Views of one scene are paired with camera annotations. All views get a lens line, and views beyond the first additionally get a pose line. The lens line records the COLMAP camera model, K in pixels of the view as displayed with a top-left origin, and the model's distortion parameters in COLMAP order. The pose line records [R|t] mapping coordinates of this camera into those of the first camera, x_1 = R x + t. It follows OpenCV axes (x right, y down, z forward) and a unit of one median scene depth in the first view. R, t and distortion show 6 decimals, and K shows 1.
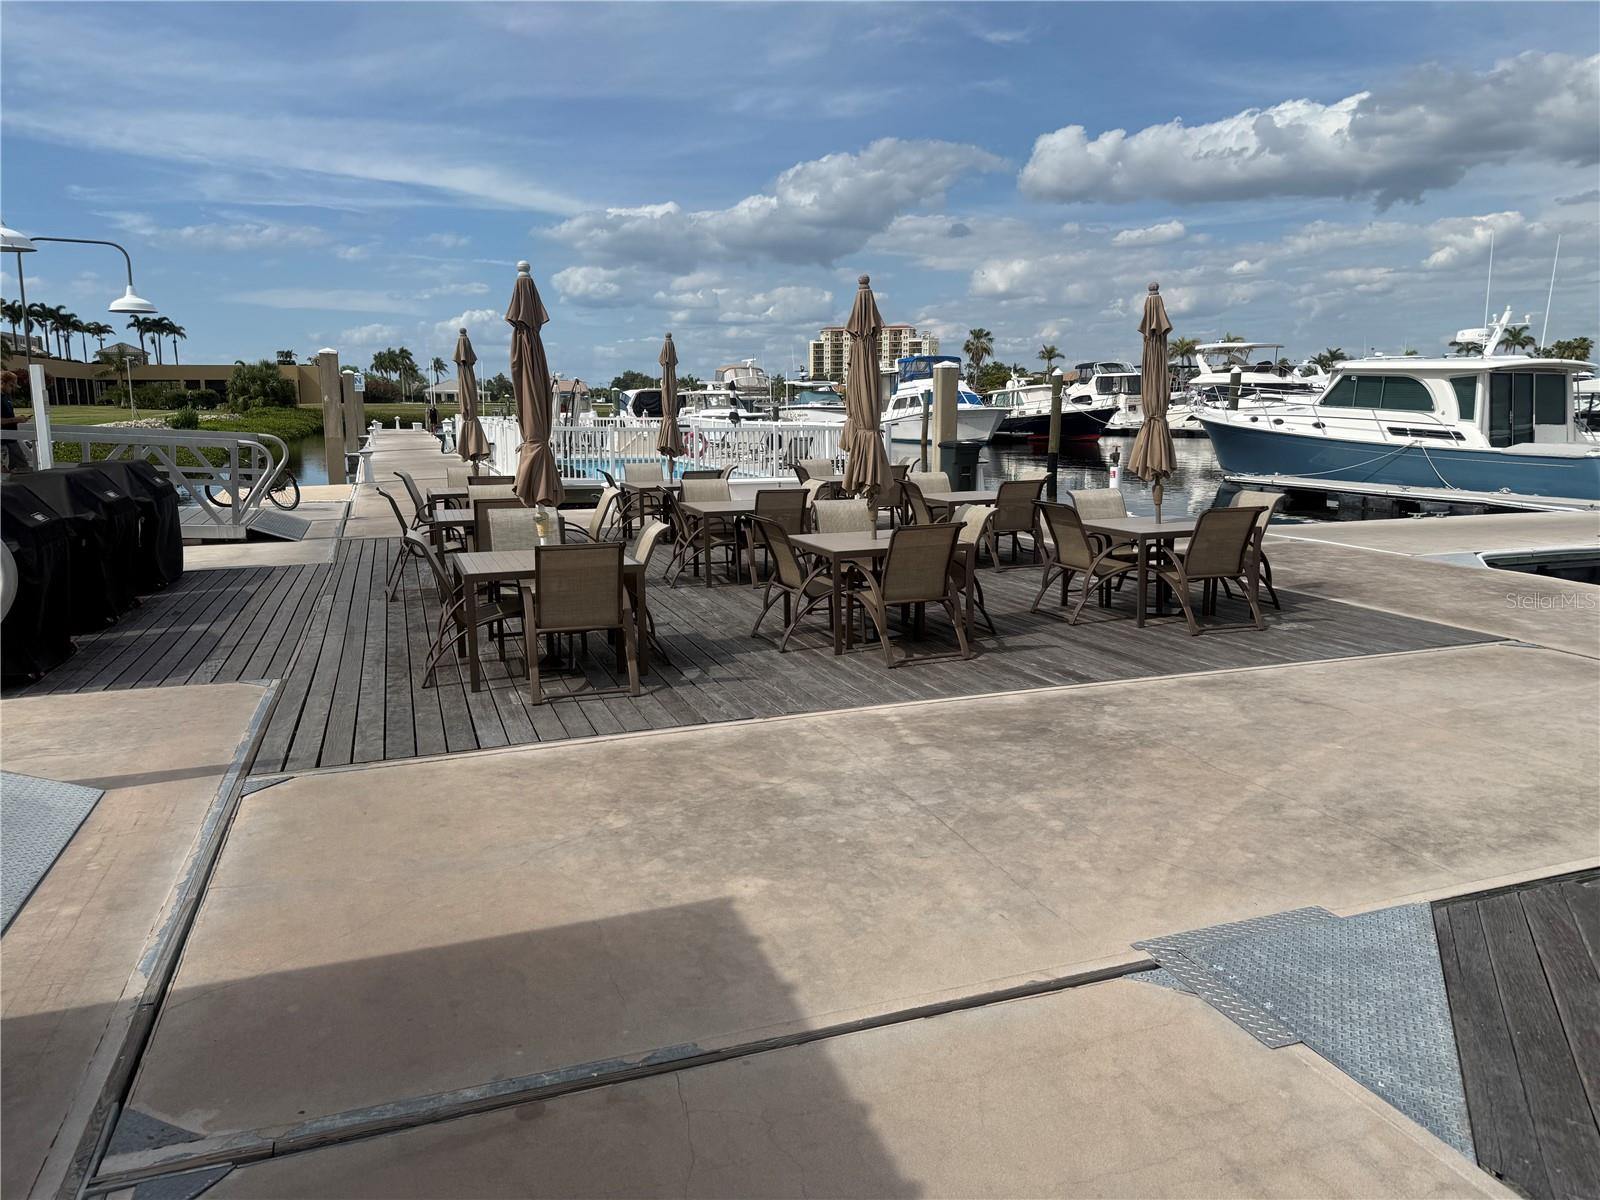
lens RADIAL K [[1135.8, 0, 793.7], [0, 1135.8, 599.3], [0, 0, 1]] dist [-0.005274, -0.009243]
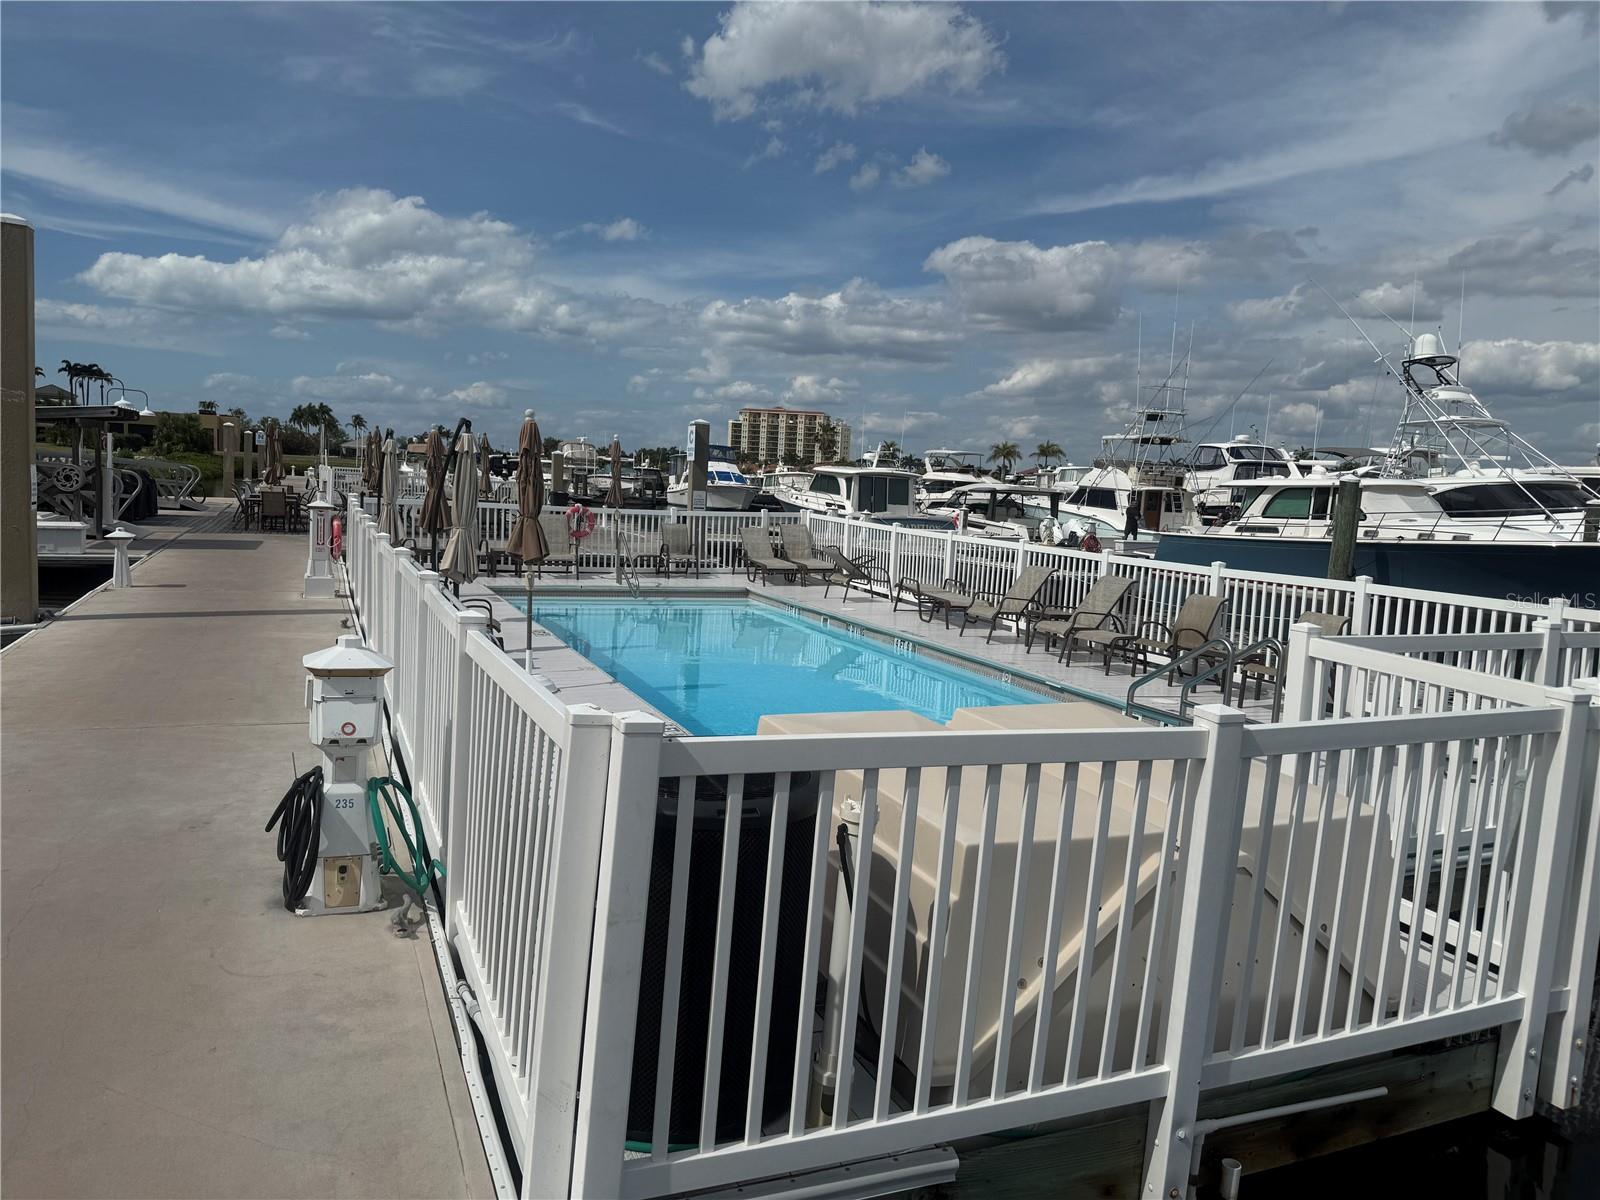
lens RADIAL K [[1135.8, 0, 799.1], [0, 1135.8, 602.4], [0, 0, 1]] dist [-0.005274, -0.009243]
pose [[0.996142, 0.051994, 0.070693, 0.052059], [-0.047303, 0.996665, -0.066489, 0.018799], [-0.073915, 0.062889, 0.995280, -0.115358]]
